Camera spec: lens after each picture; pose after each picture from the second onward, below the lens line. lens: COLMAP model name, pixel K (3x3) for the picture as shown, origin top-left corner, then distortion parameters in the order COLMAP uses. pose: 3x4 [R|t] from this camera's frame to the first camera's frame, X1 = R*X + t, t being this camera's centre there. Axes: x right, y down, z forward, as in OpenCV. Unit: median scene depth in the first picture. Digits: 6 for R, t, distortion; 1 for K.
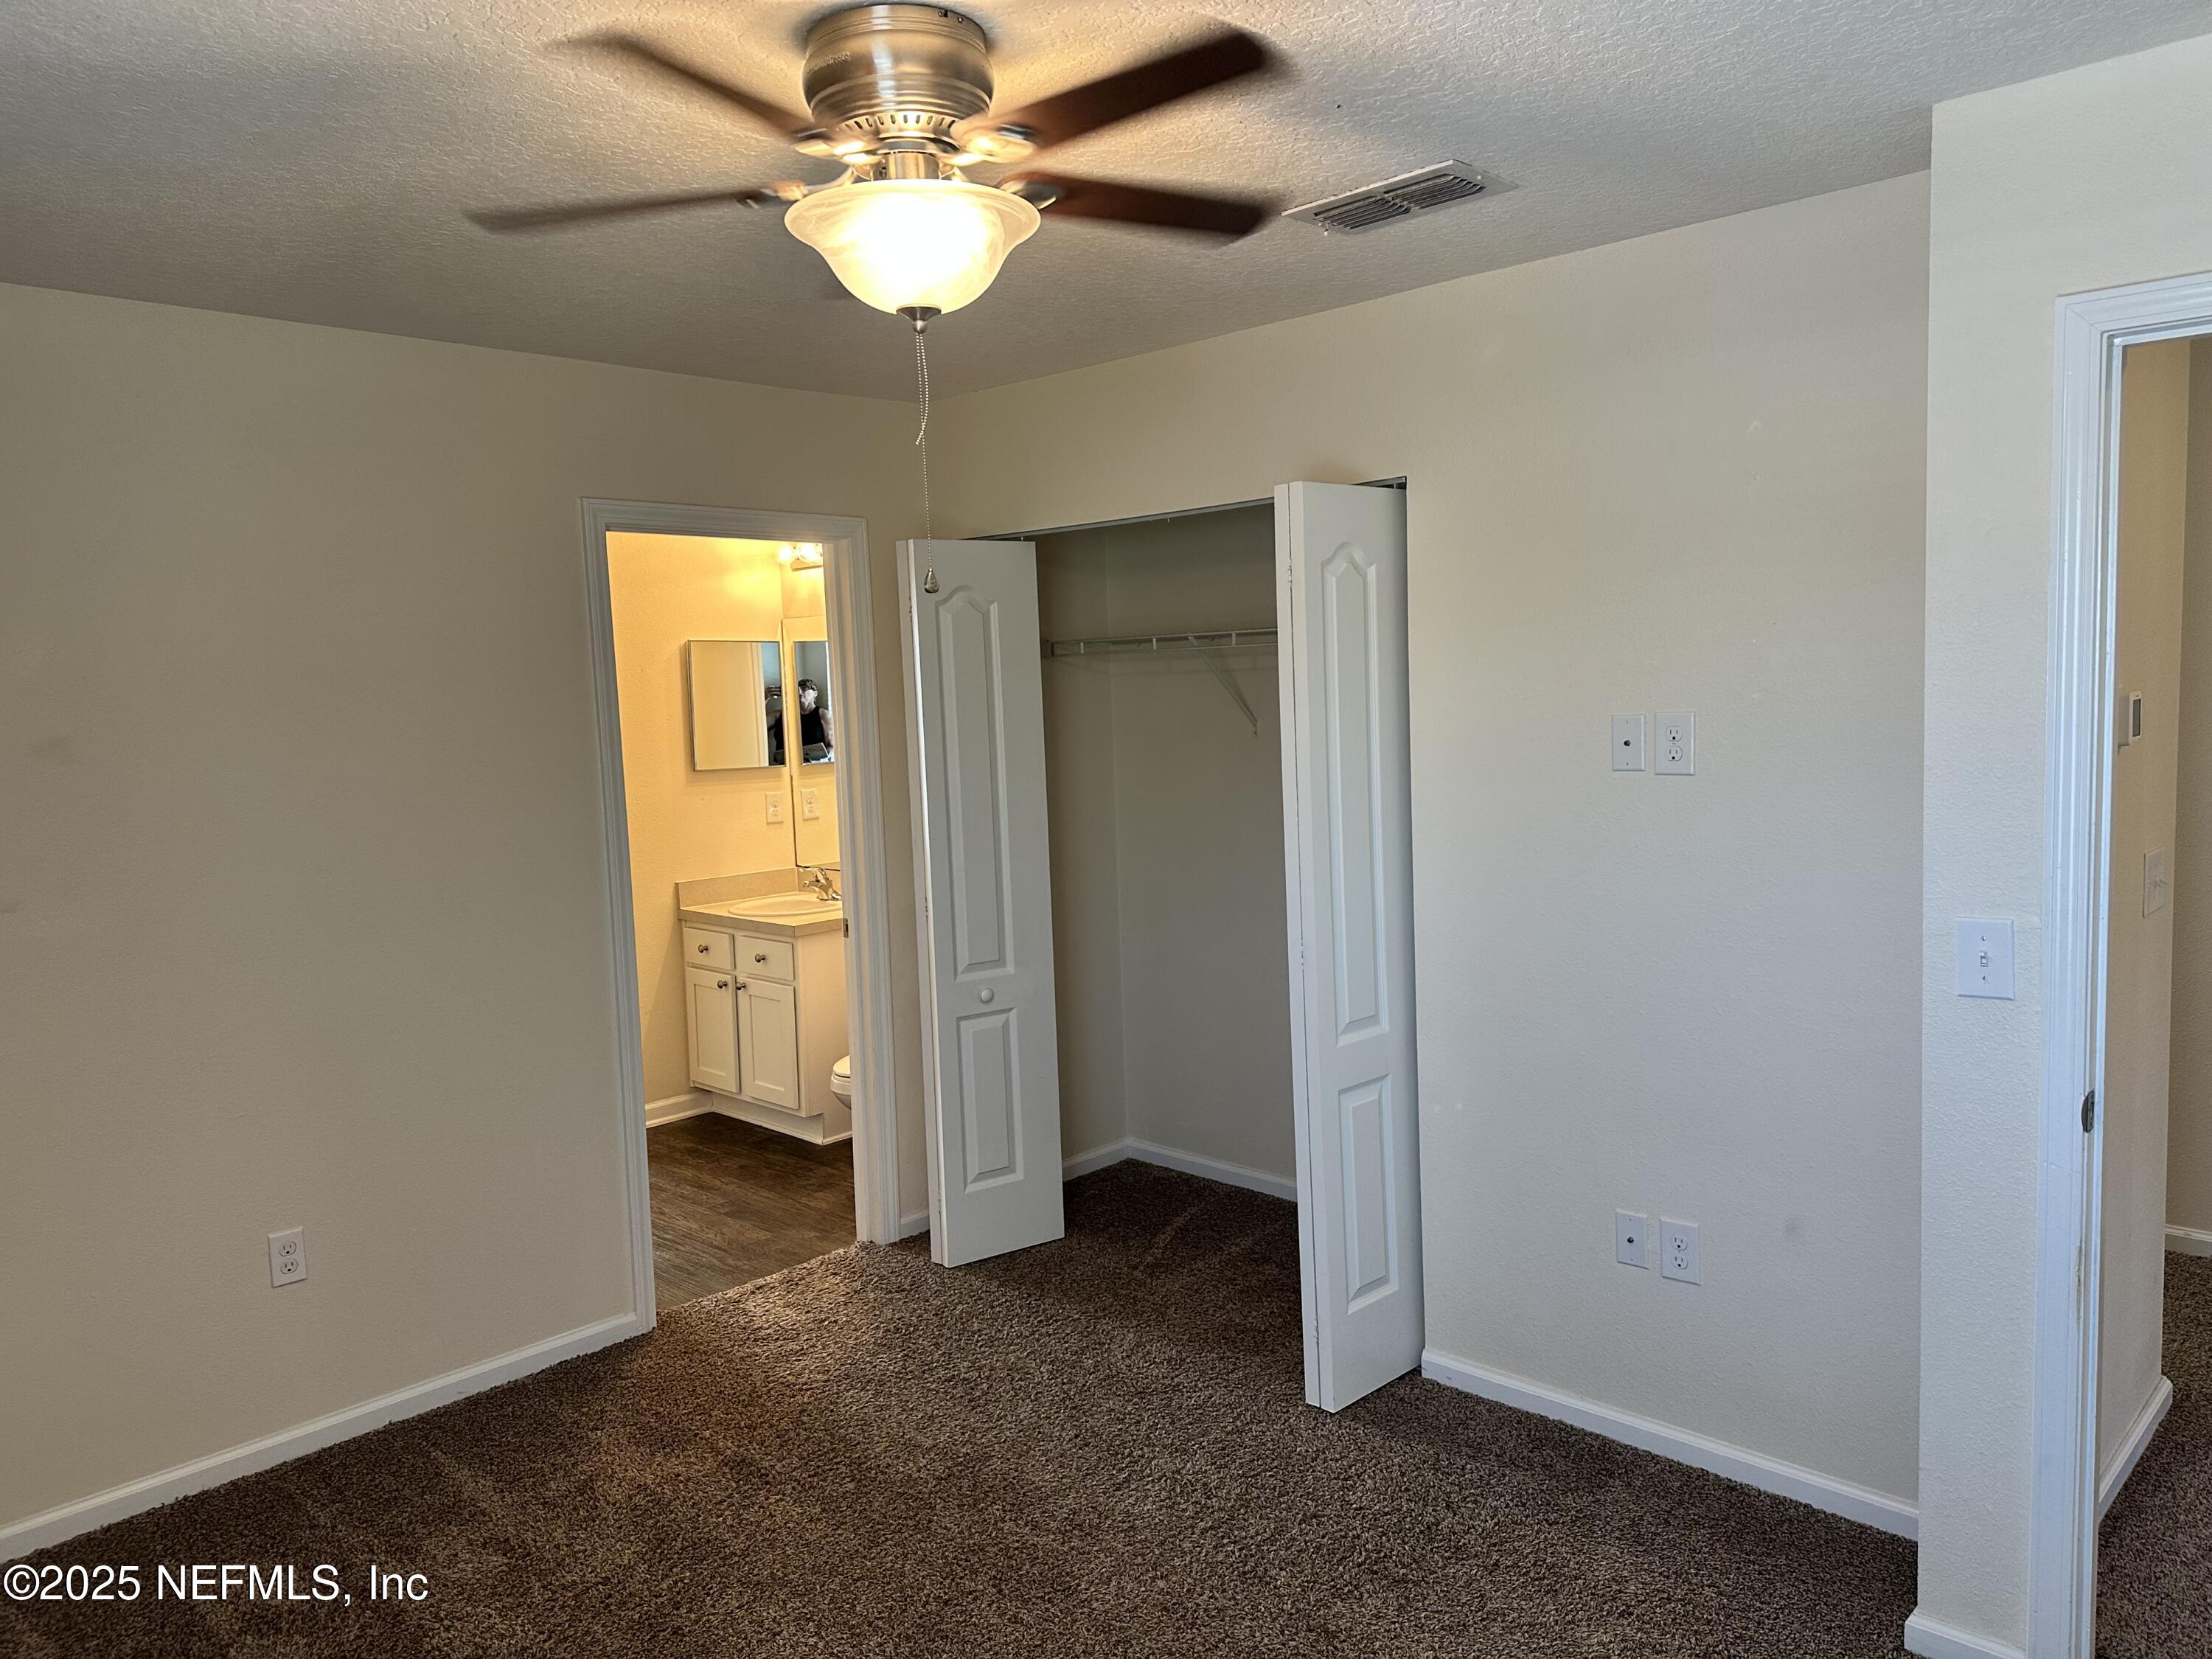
lens RADIAL K [[1577.0, 0, 1106.0], [0, 1577.0, 829.5], [0, 0, 1]] dist [0.035739, -0.033072]
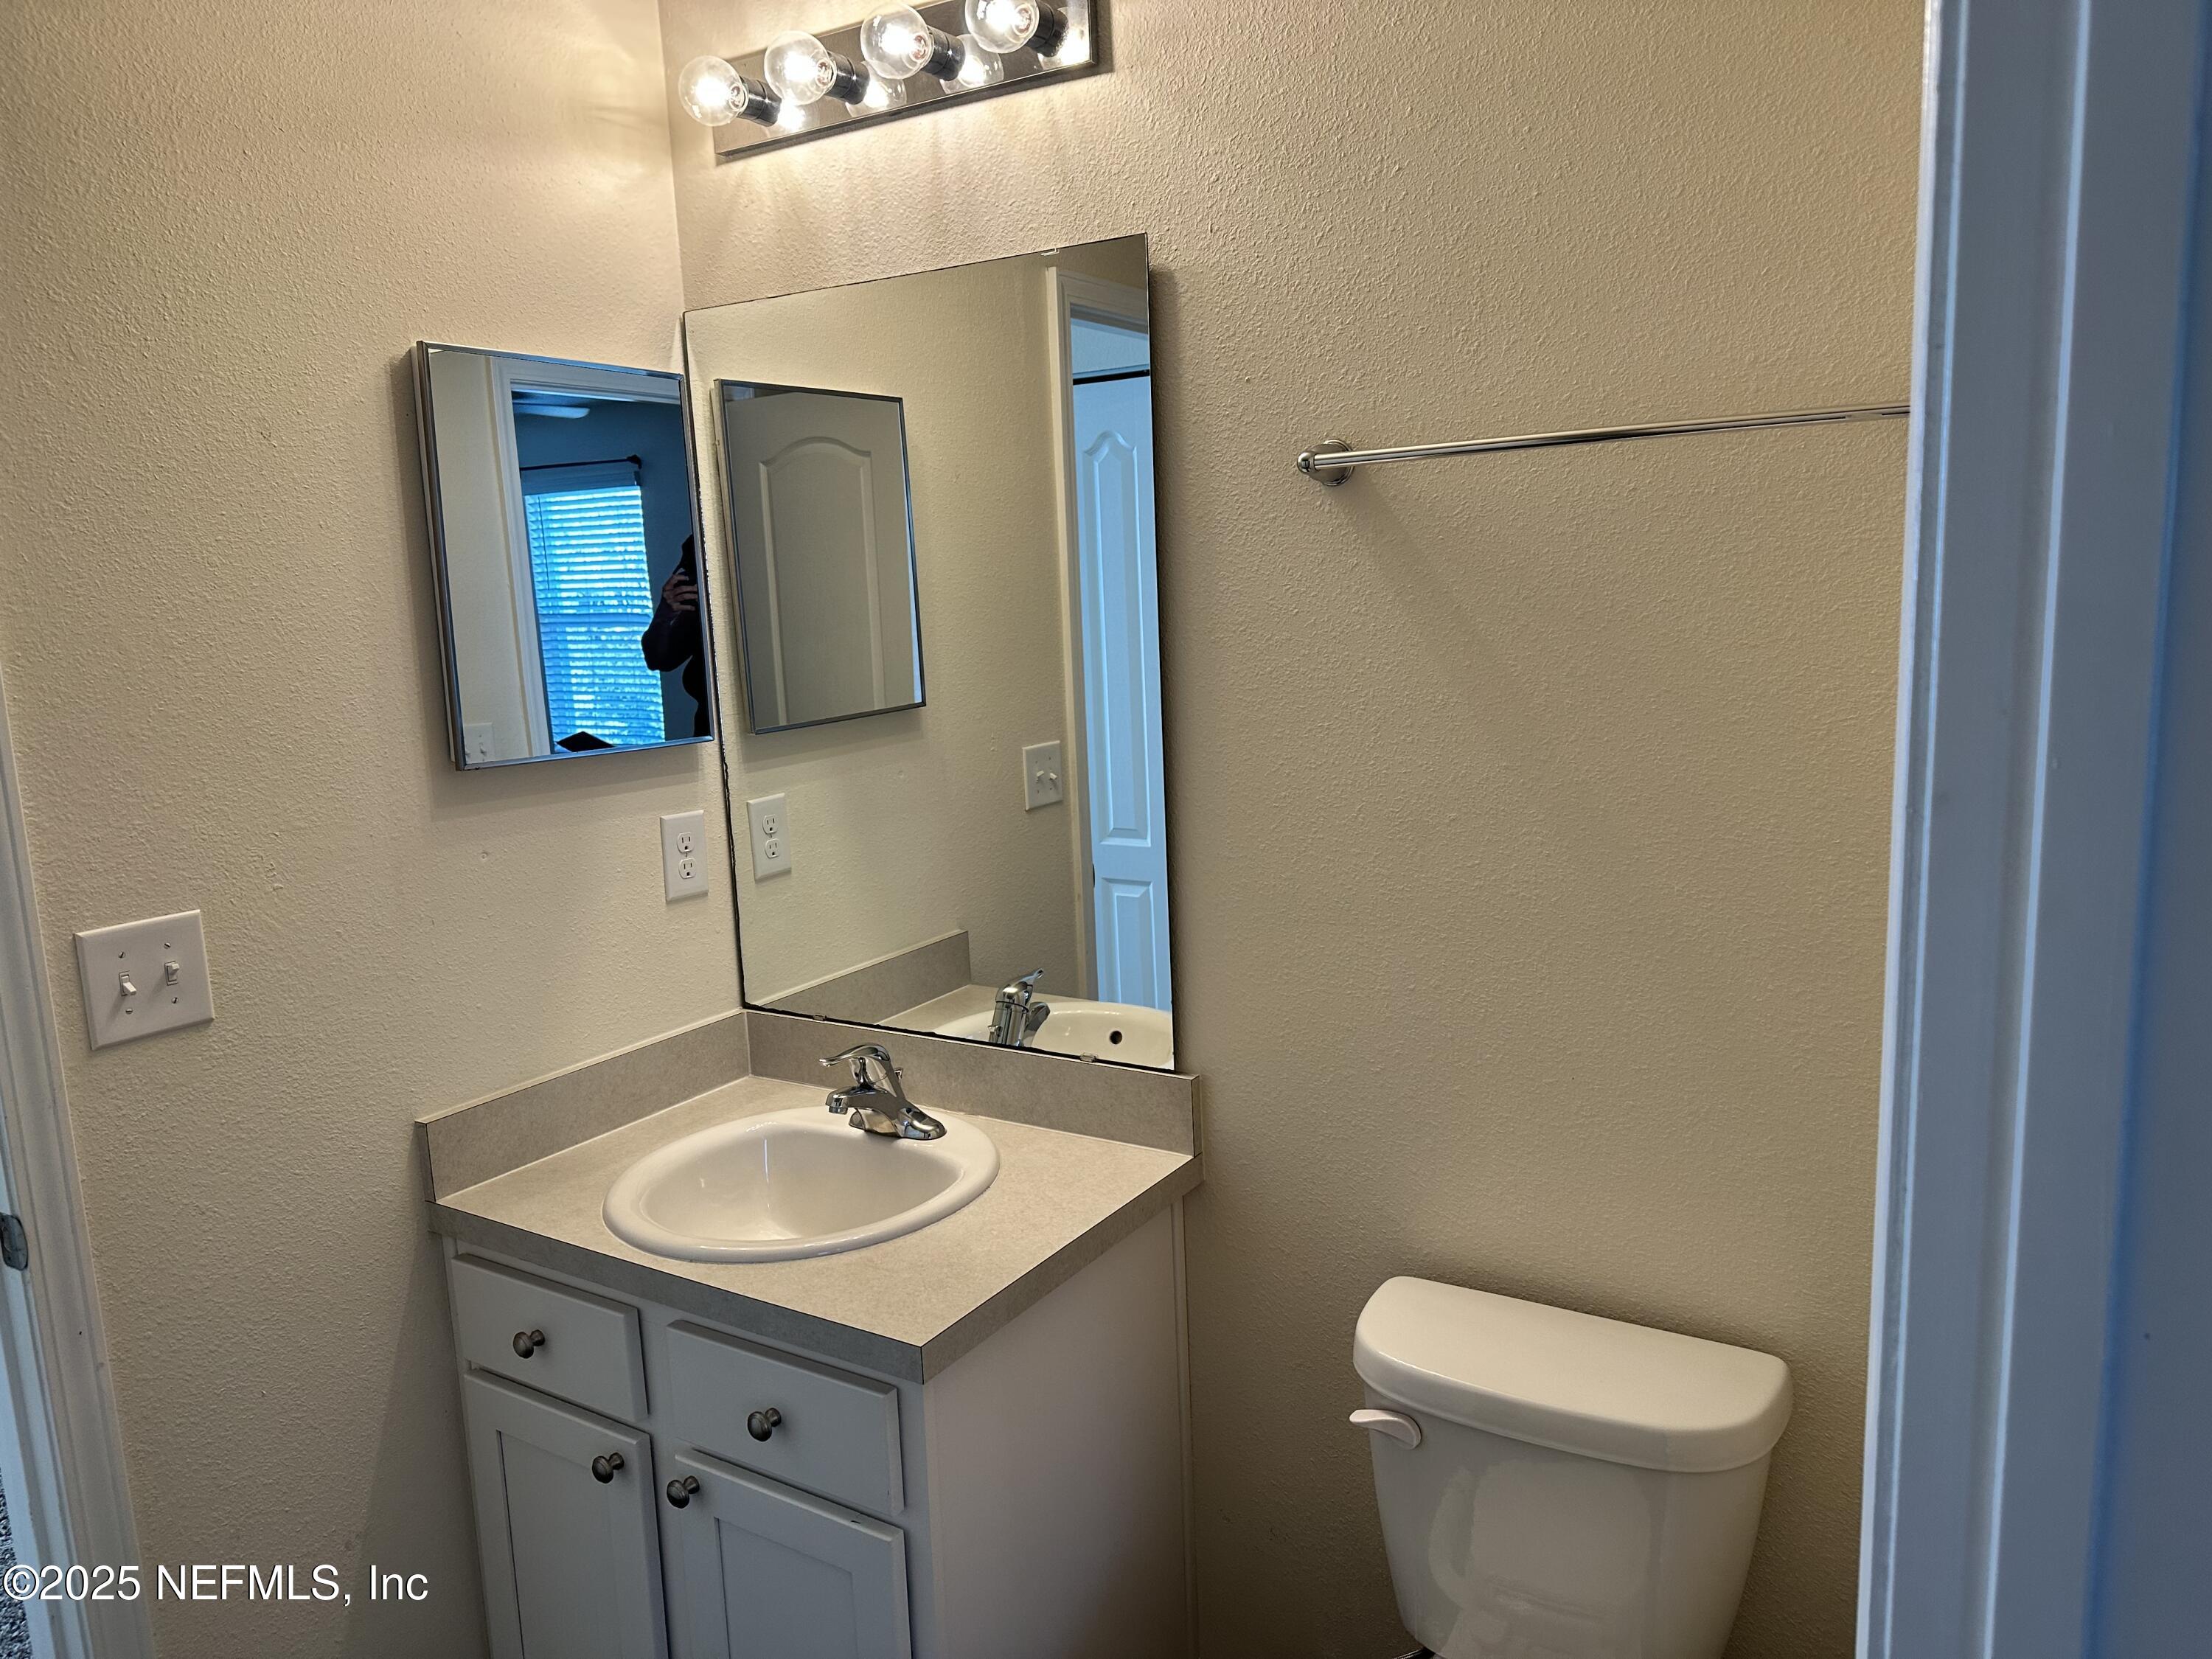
lens RADIAL K [[1525.5, 0, 1106.0], [0, 1525.5, 829.5], [0, 0, 1]] dist [-0.050123, 0.049122]
pose [[0.976036, -0.048296, 0.212181, -0.198840], [0.035525, 0.997343, 0.063596, -0.039877], [-0.214689, -0.054534, 0.975159, 0.679410]]
